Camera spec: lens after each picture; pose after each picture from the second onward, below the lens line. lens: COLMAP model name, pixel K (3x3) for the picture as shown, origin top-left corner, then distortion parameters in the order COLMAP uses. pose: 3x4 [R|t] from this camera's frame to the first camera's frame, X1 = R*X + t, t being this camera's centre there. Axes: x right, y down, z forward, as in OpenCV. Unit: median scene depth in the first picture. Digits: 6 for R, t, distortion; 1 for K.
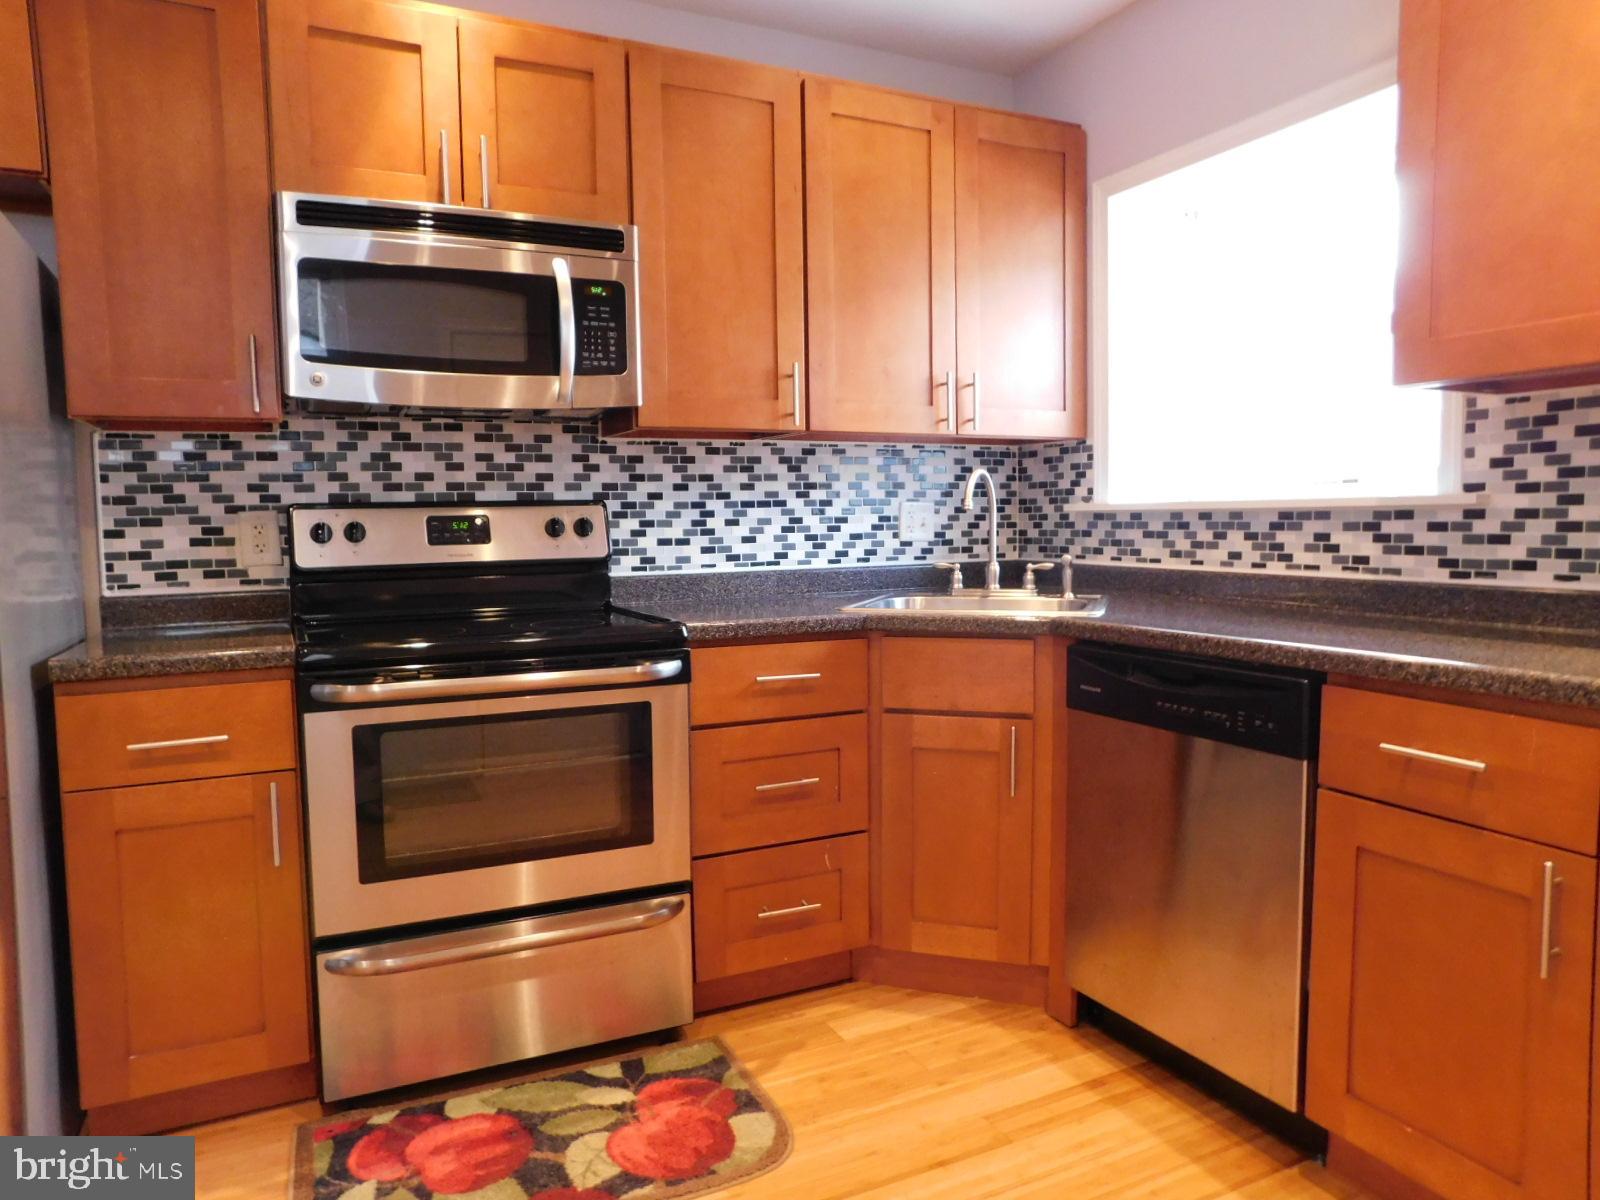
lens RADIAL K [[1056.8, 0, 800.0], [0, 1056.8, 600.0], [0, 0, 1]] dist [-0.066674, 0.050244]
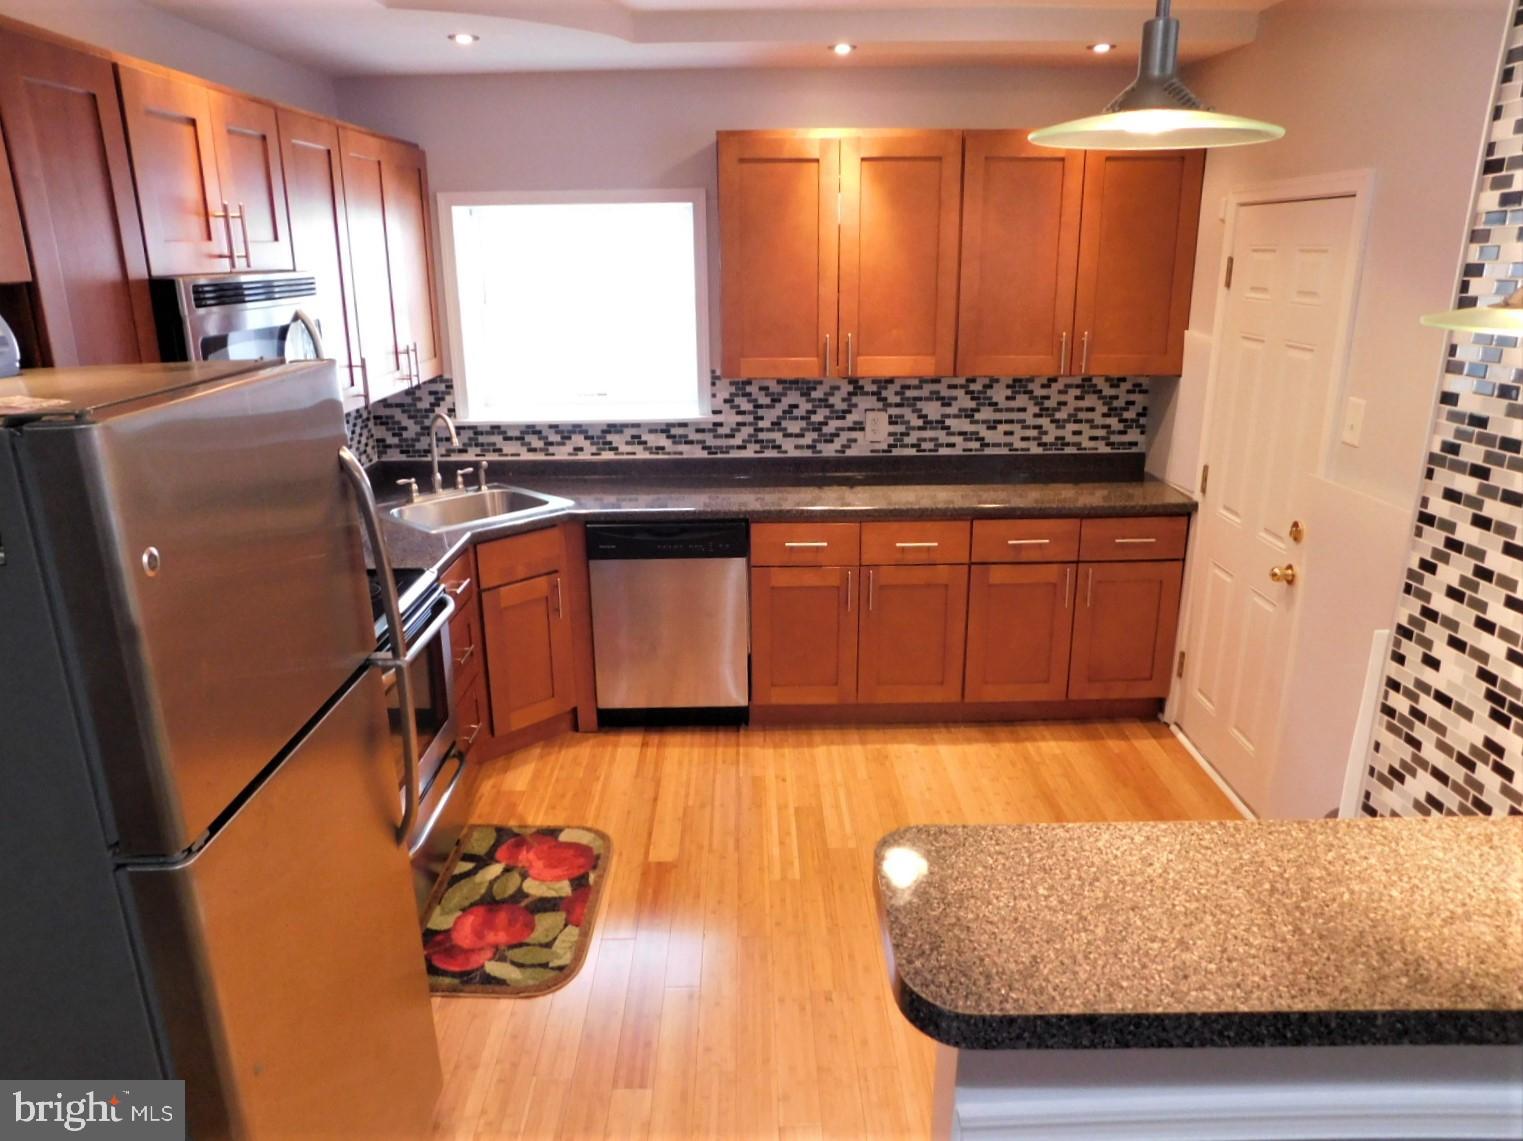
lens RADIAL K [[1053.9, 0, 761.5], [0, 1053.9, 570.5], [0, 0, 1]] dist [-0.061511, 0.034242]
pose [[0.430687, -0.257565, 0.864967, -1.011929], [0.072973, 0.965212, 0.251081, -0.265551], [-0.899546, -0.045018, 0.434499, -0.026544]]
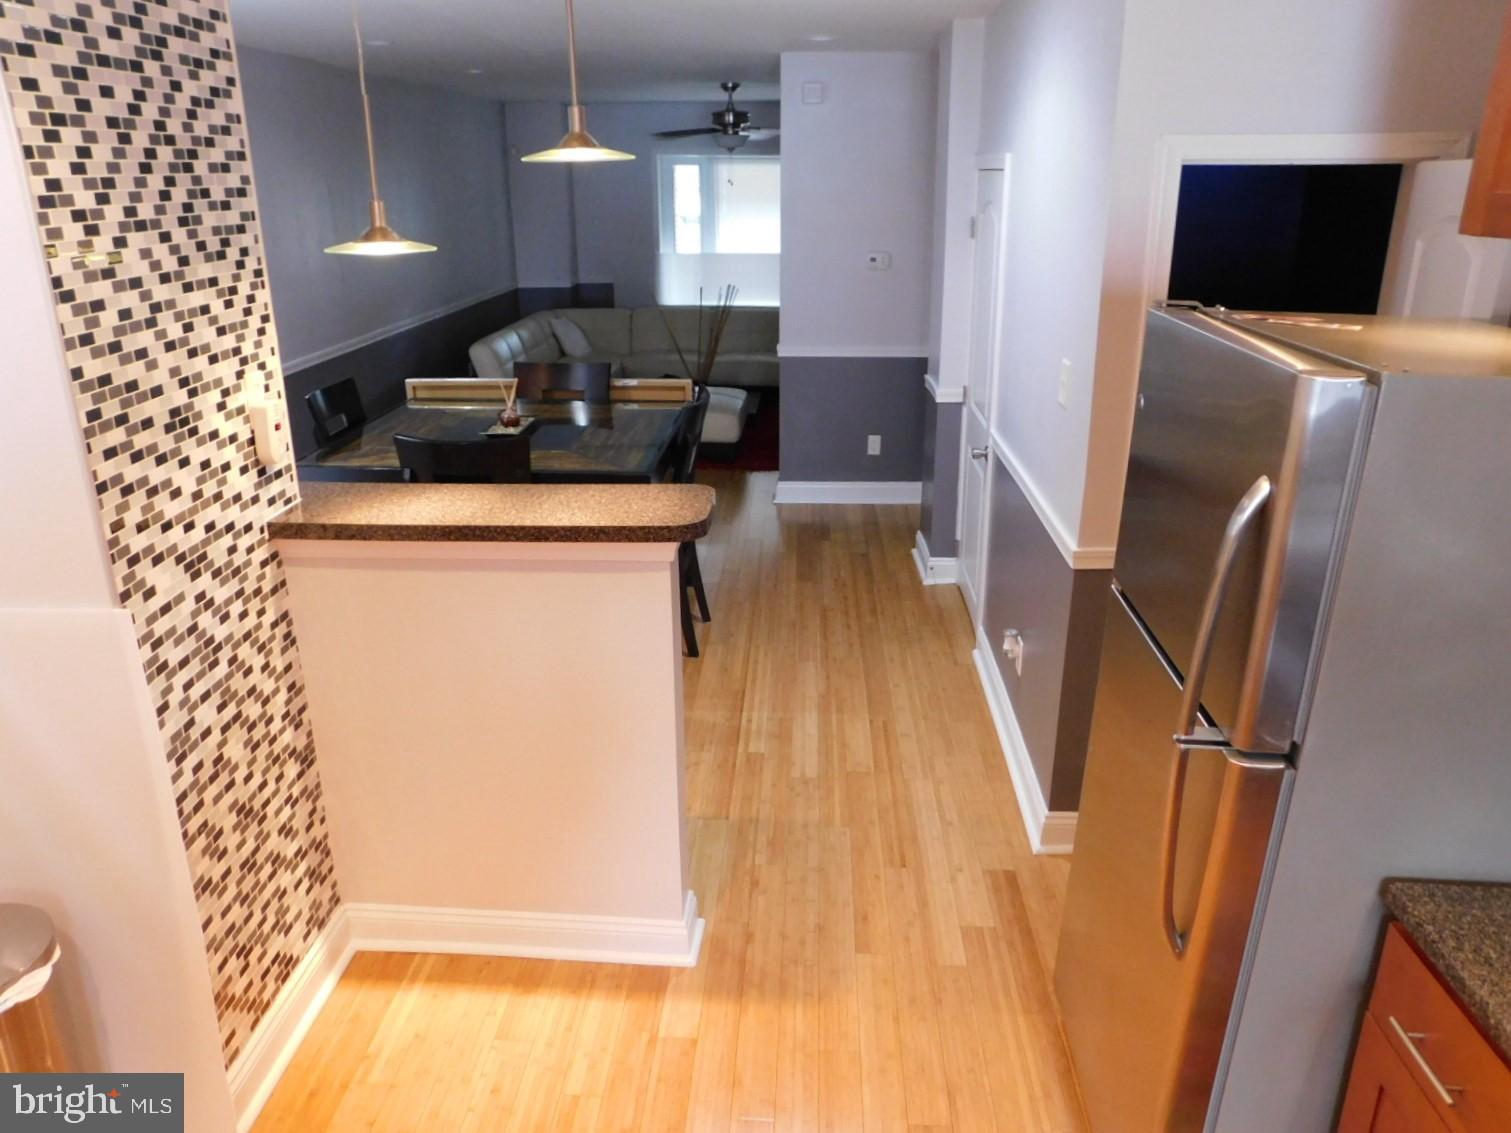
lens RADIAL K [[1046.2, 0, 755.5], [0, 1046.2, 566.5], [0, 0, 1]] dist [-0.060994, 0.040409]
pose [[-0.490238, 0.315815, -0.812359, 0.116575], [-0.057990, 0.918161, 0.391942, -0.348684], [0.869657, 0.239253, -0.431803, 0.574673]]
